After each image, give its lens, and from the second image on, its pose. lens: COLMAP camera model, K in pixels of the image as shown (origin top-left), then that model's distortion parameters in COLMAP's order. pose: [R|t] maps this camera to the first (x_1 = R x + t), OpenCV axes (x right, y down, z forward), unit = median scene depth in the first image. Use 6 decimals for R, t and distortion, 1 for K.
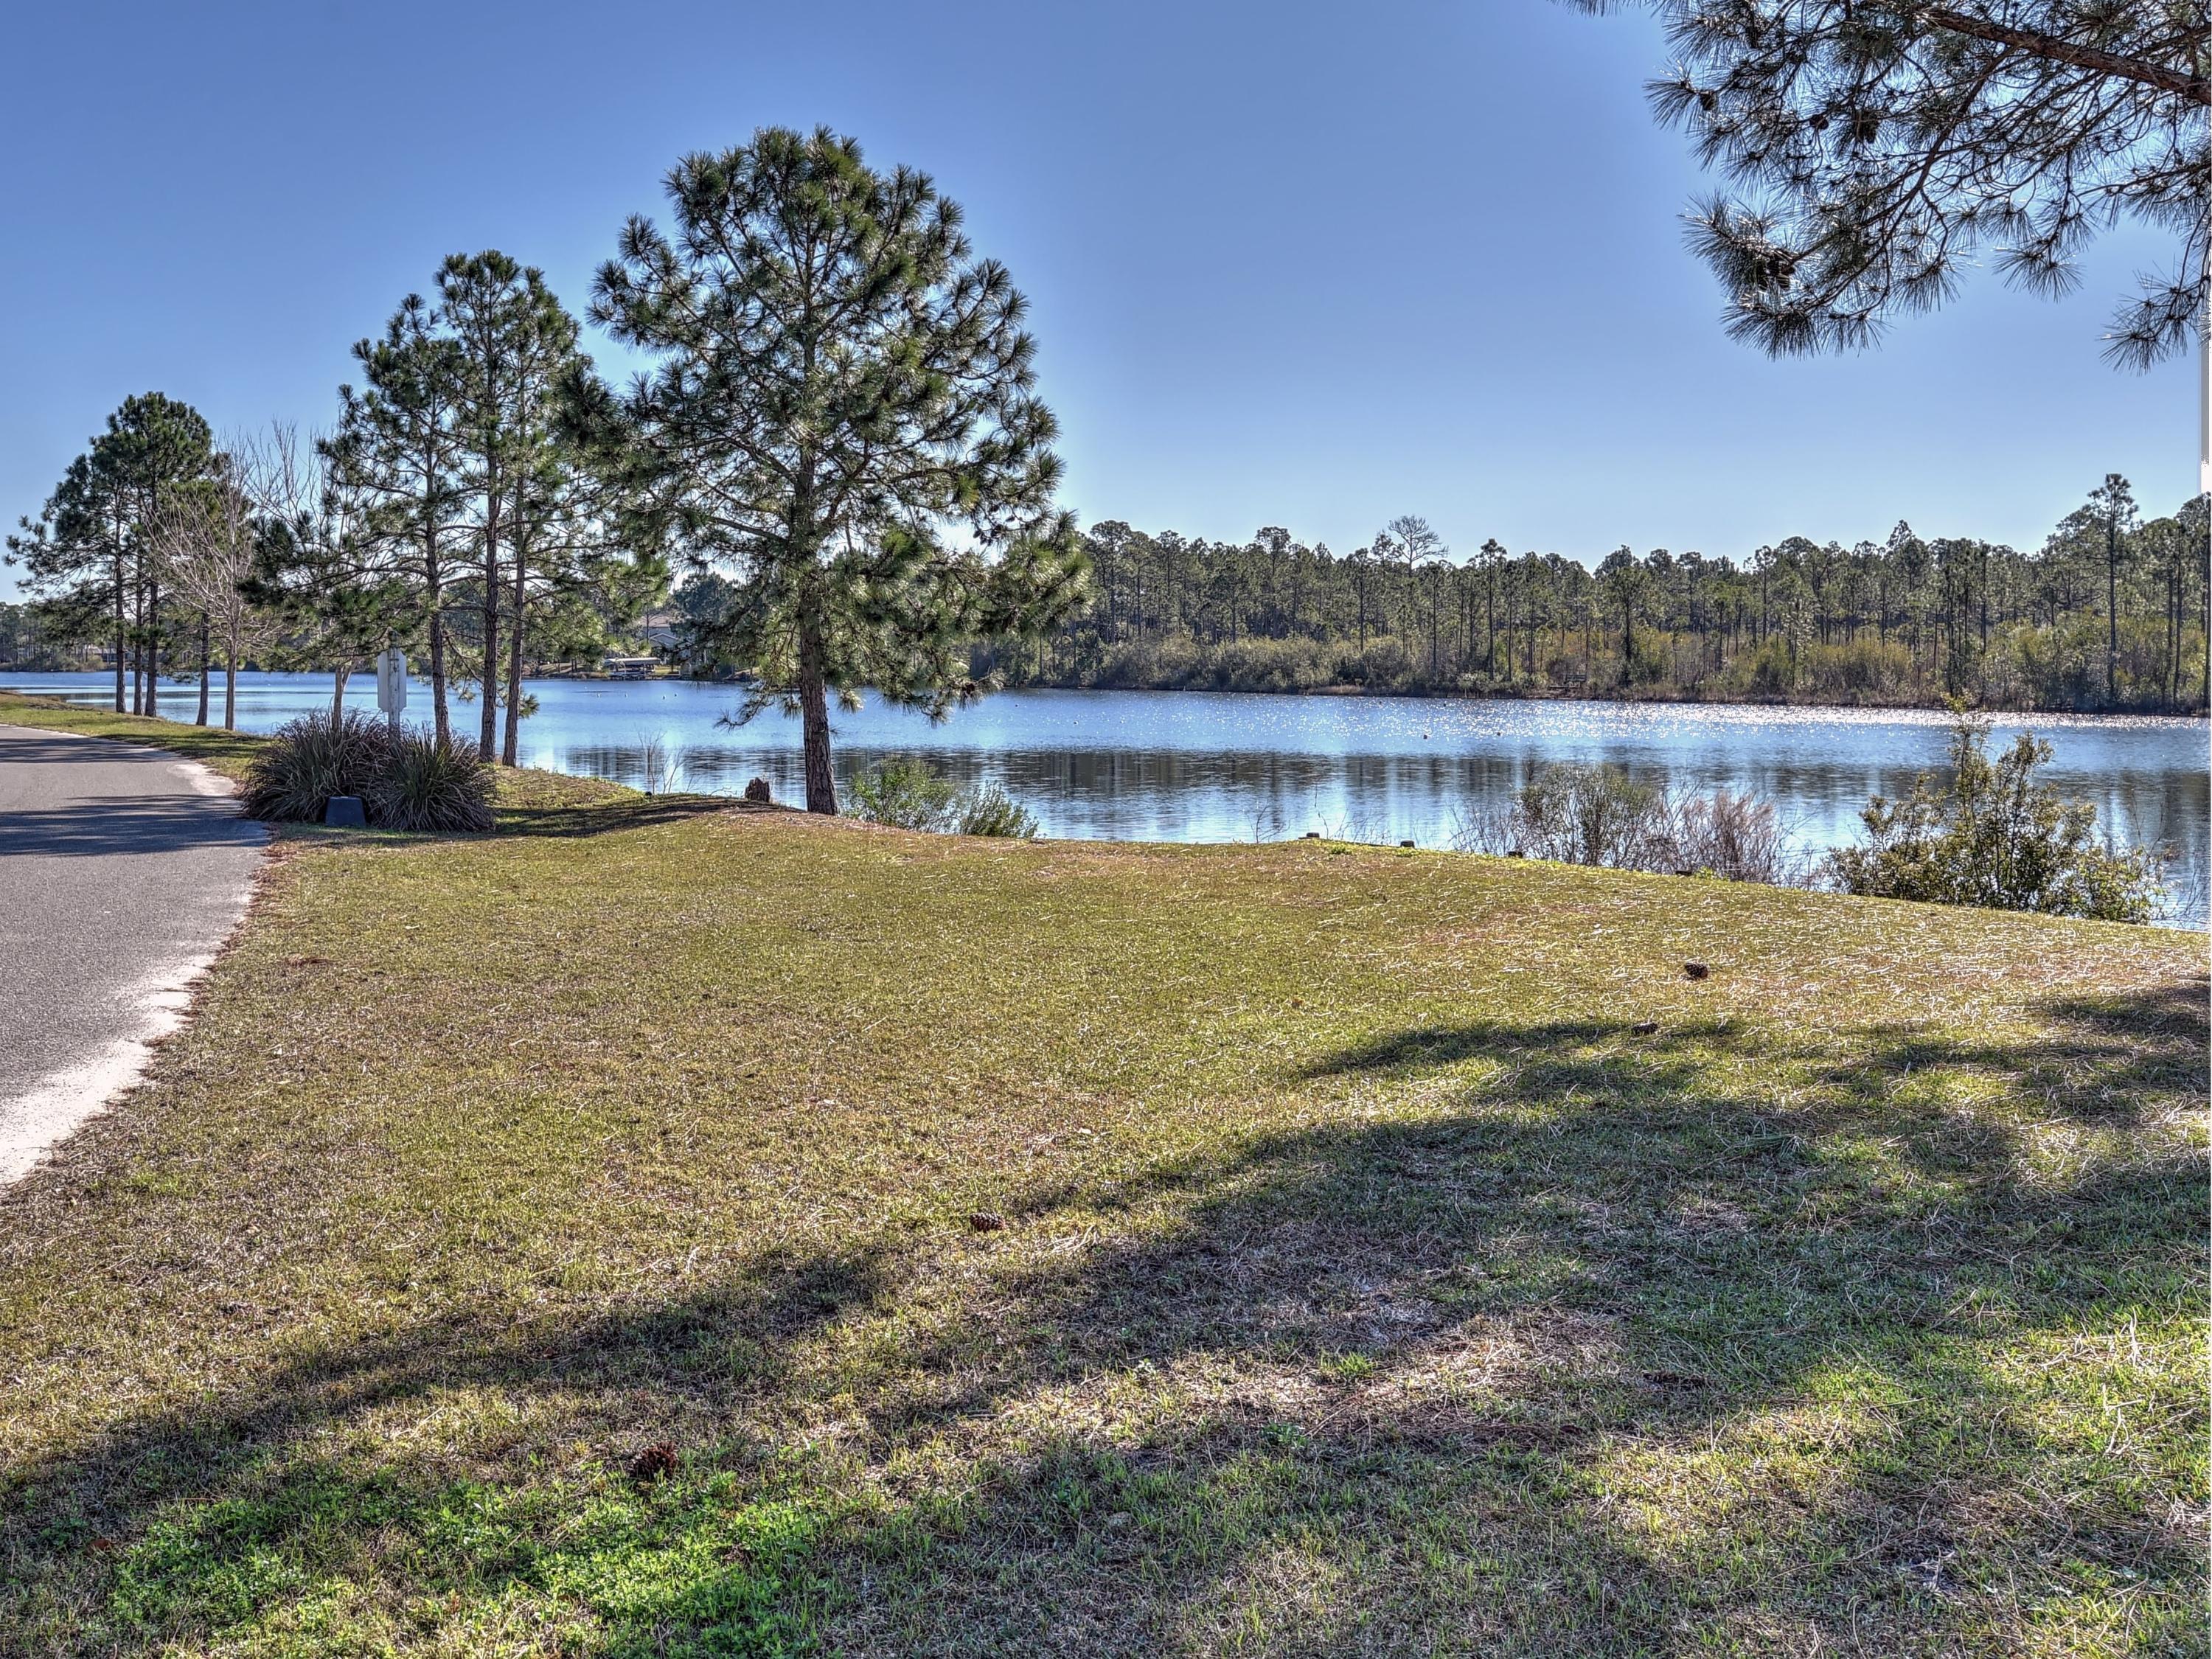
lens RADIAL K [[1635.3, 0, 1106.0], [0, 1635.3, 829.5], [0, 0, 1]] dist [-0.080954, 0.003833]
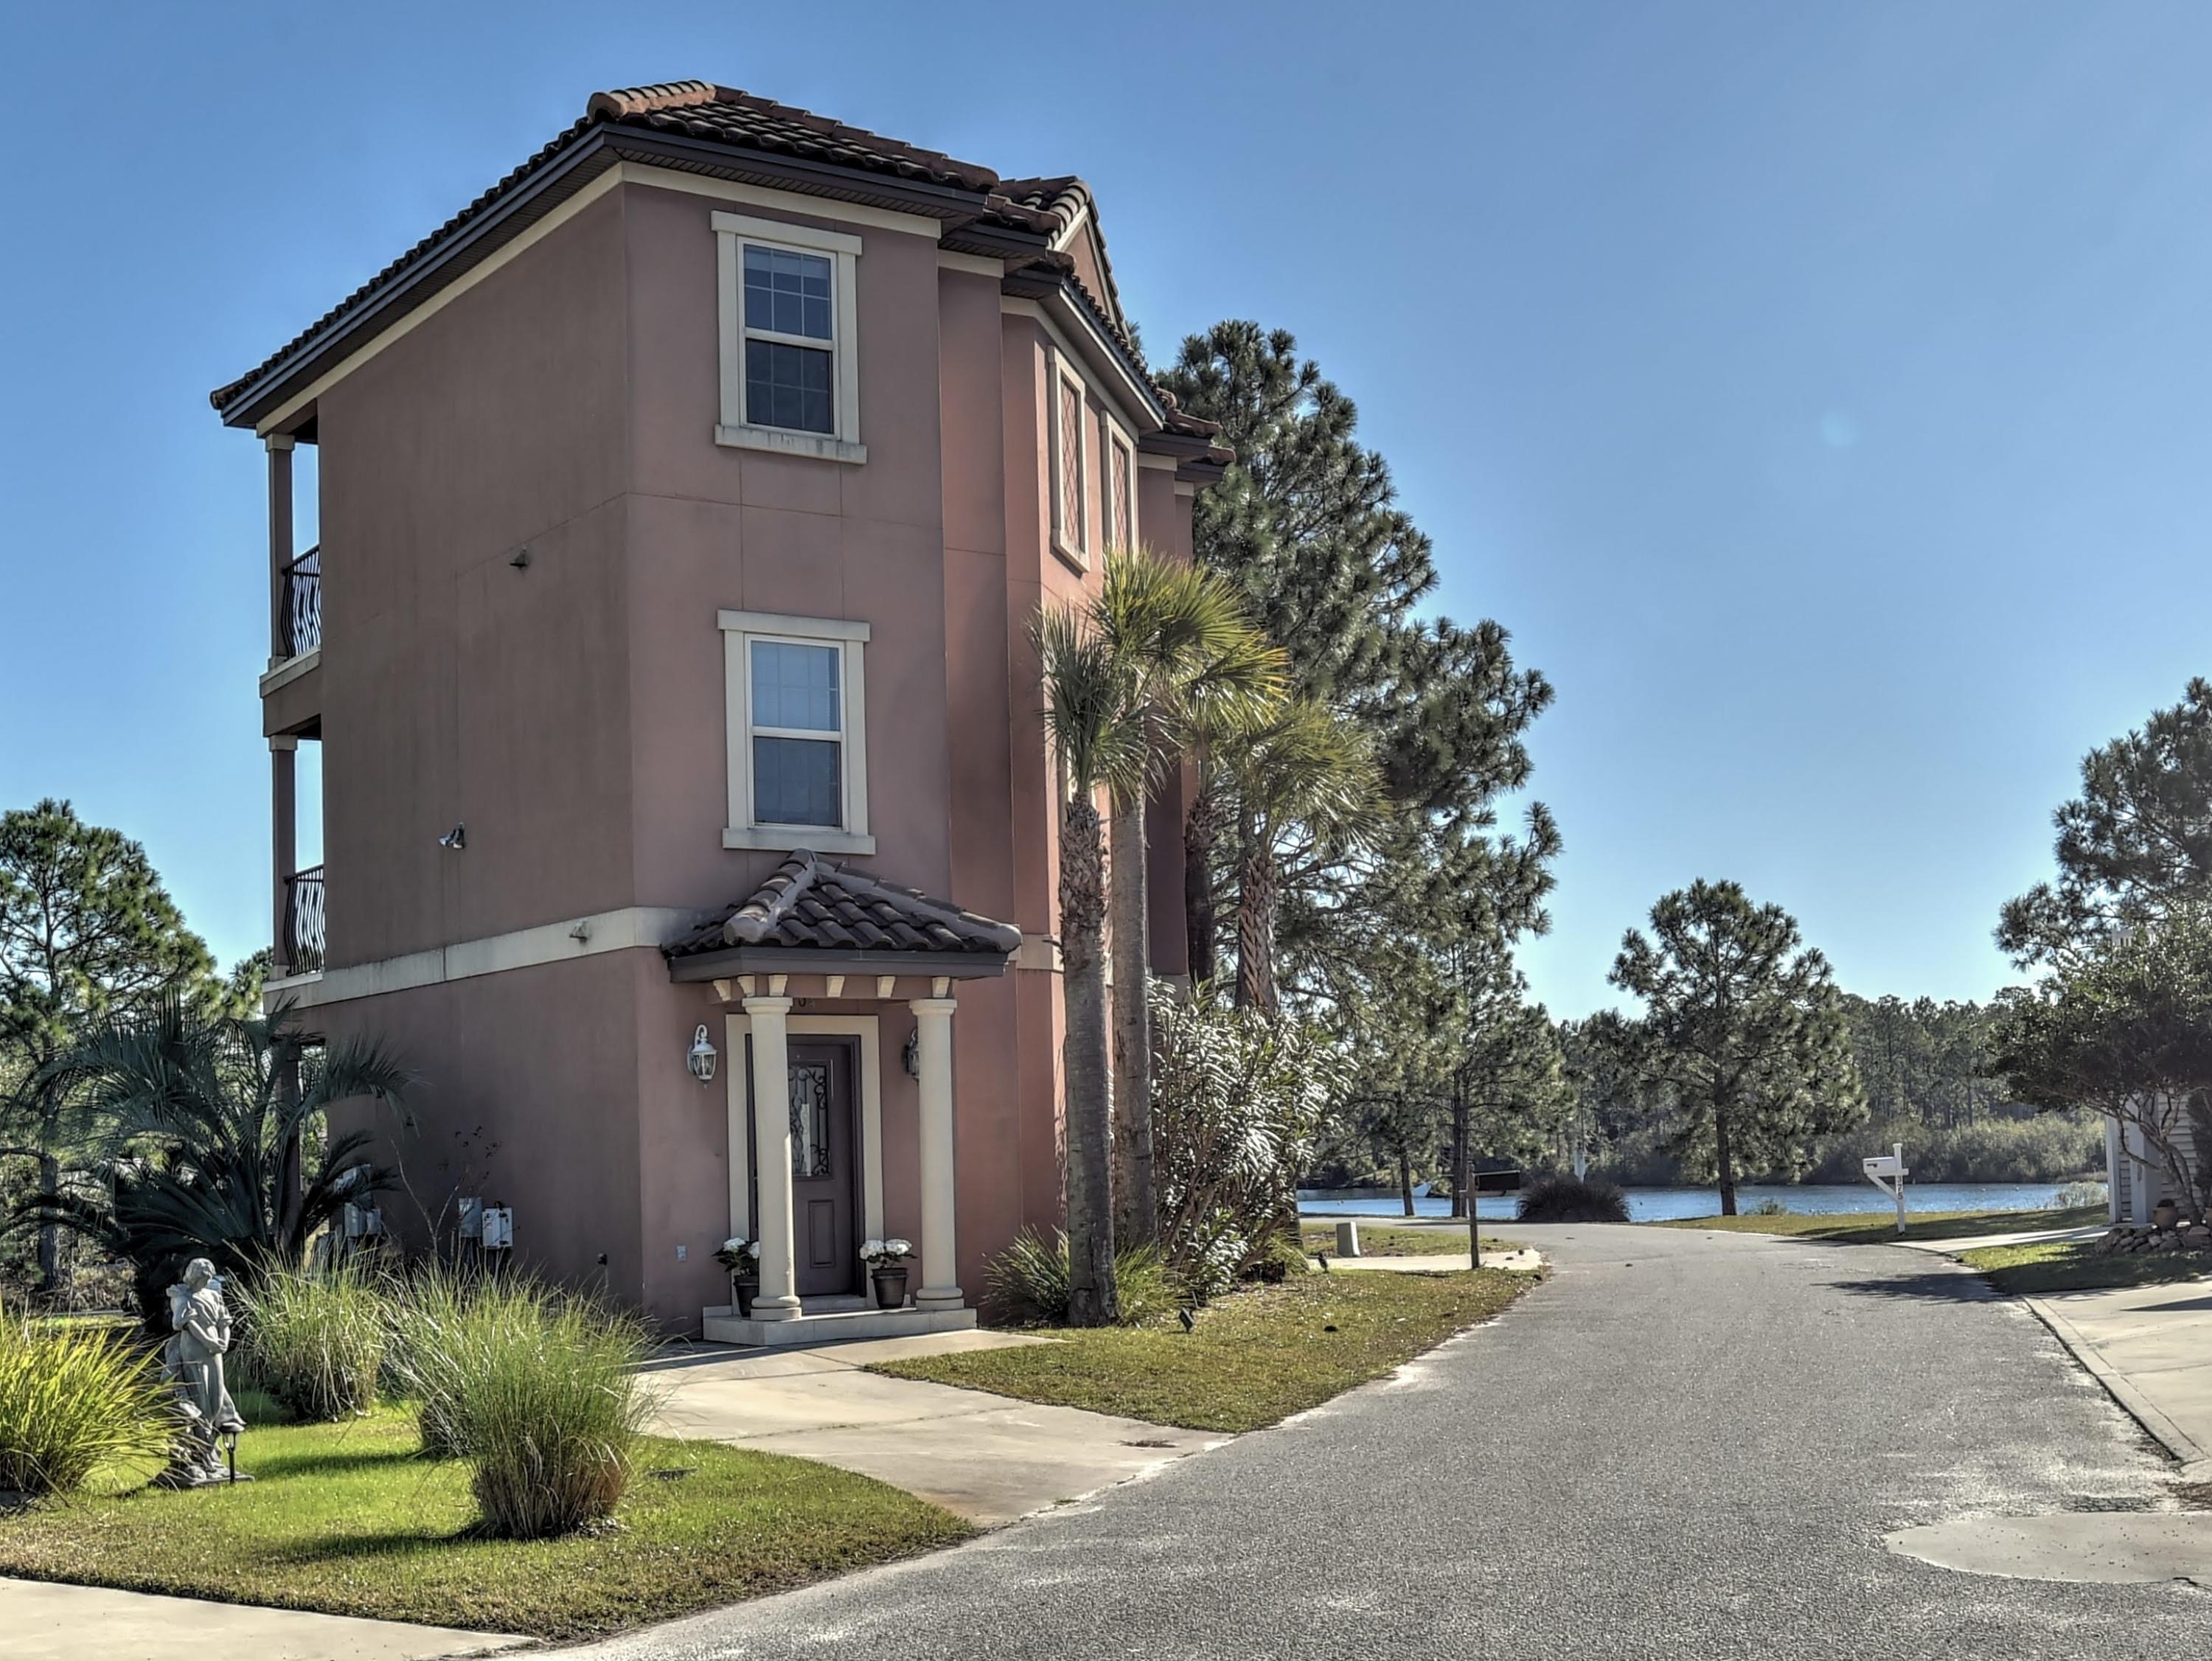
lens RADIAL K [[3089.2, 0, 1106.0], [0, 3089.2, 830.5], [0, 0, 1]] dist [-0.022166, -0.005066]
pose [[0.979248, -0.033597, -0.199861, -0.042378], [-0.008183, 0.978806, -0.204628, 0.076847], [0.202500, 0.202017, 0.958218, -0.751085]]
